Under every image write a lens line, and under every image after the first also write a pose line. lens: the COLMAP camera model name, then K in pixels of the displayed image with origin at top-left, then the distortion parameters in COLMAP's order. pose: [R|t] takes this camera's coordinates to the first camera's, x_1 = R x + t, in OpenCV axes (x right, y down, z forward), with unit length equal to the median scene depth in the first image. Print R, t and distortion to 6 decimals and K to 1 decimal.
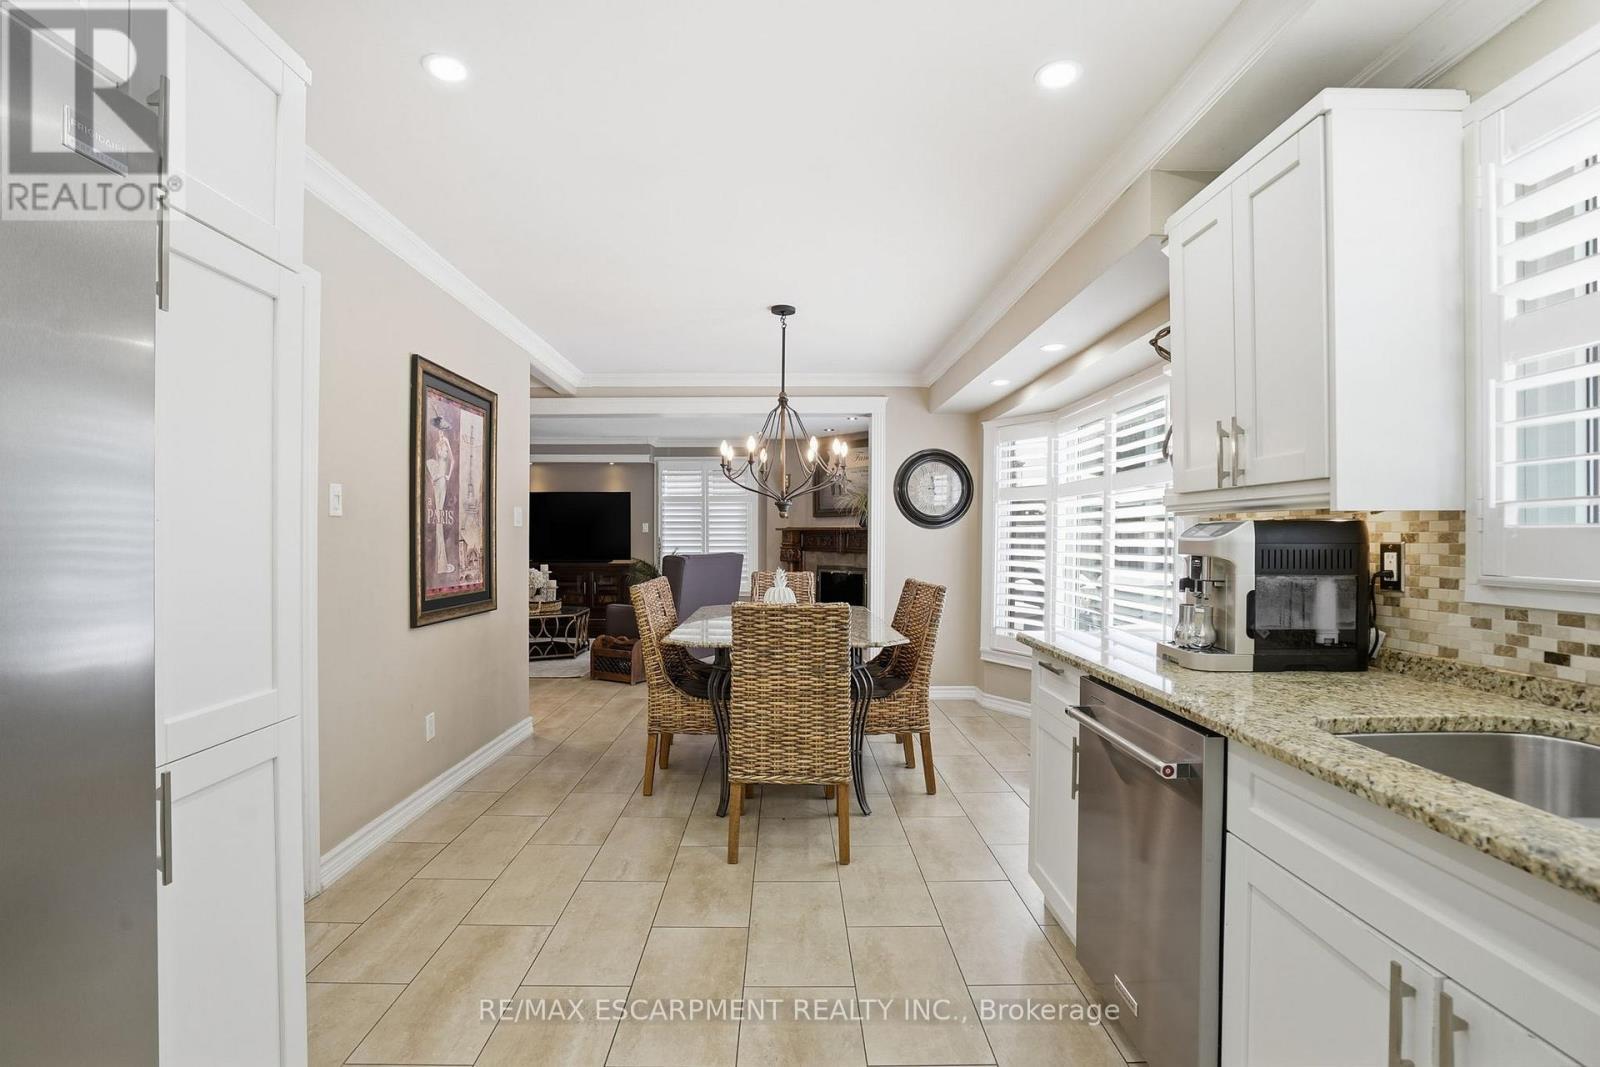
lens RADIAL K [[743.8, 0, 800.0], [0, 743.8, 533.5], [0, 0, 1]] dist [-0.032188, 0.000111]
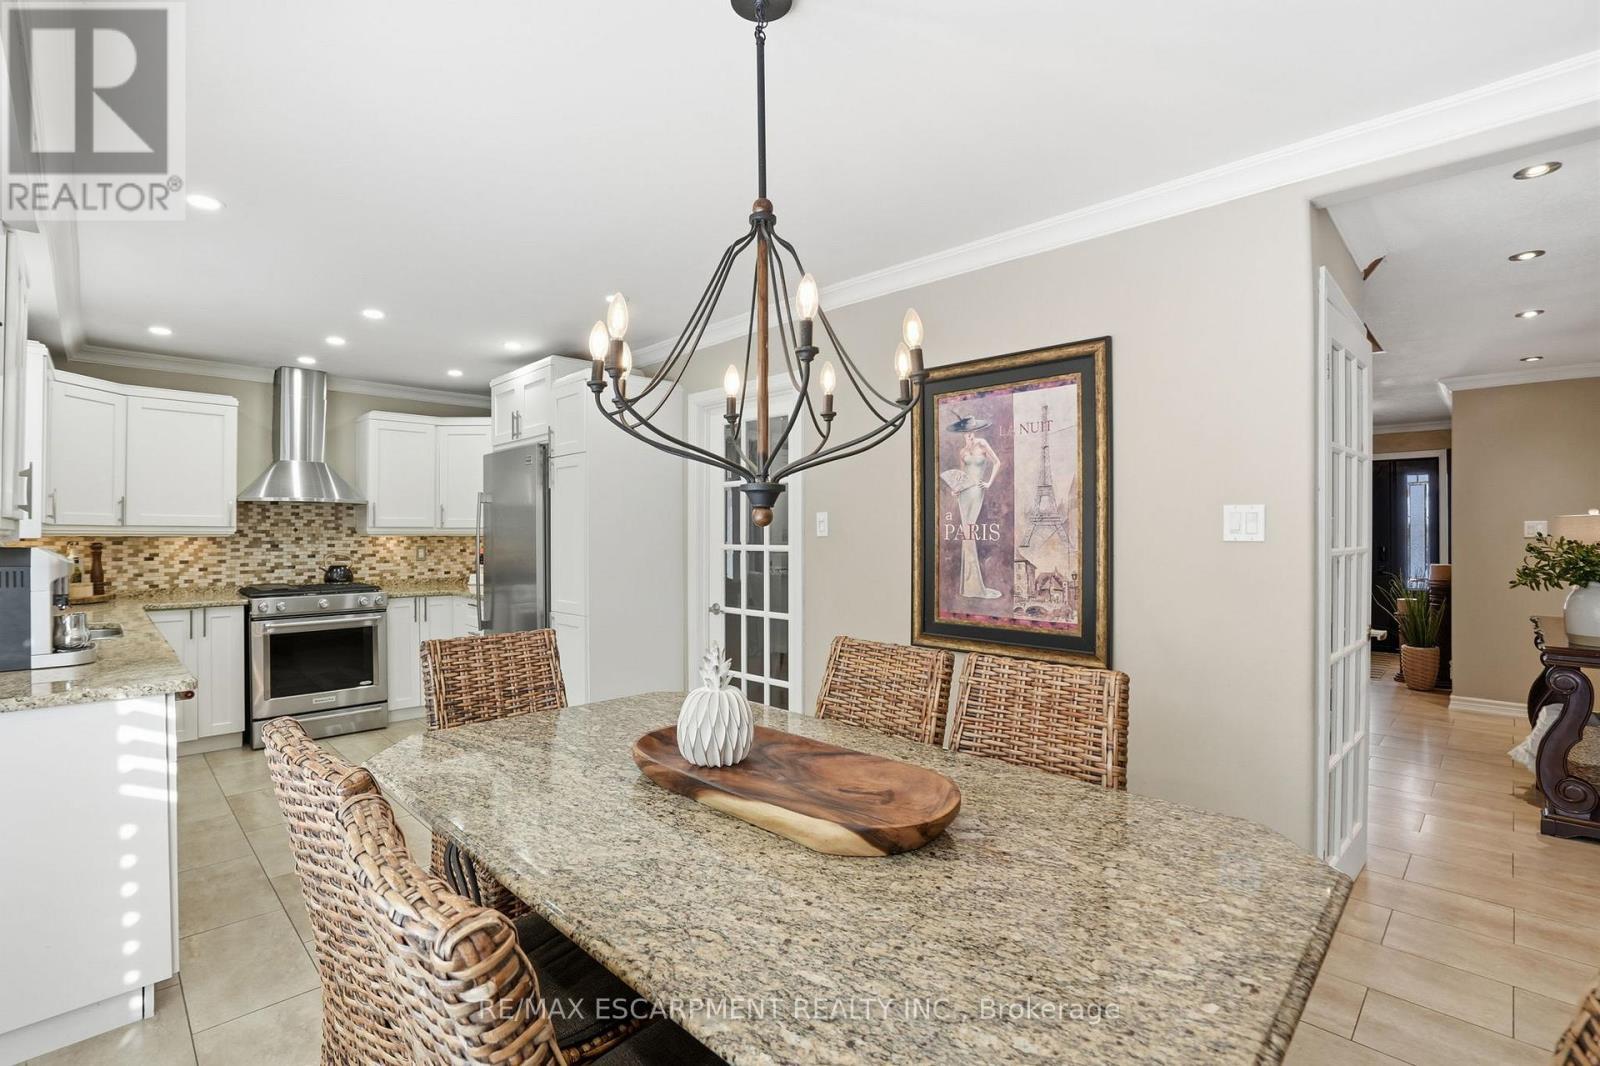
lens RADIAL K [[743.8, 0, 800.0], [0, 743.8, 533.0], [0, 0, 1]] dist [-0.032188, 0.000111]
pose [[-0.702298, -0.003349, -0.711875, 0.268166], [0.001490, 0.999980, -0.006174, -0.016070], [0.711881, -0.005397, -0.702279, 1.431049]]
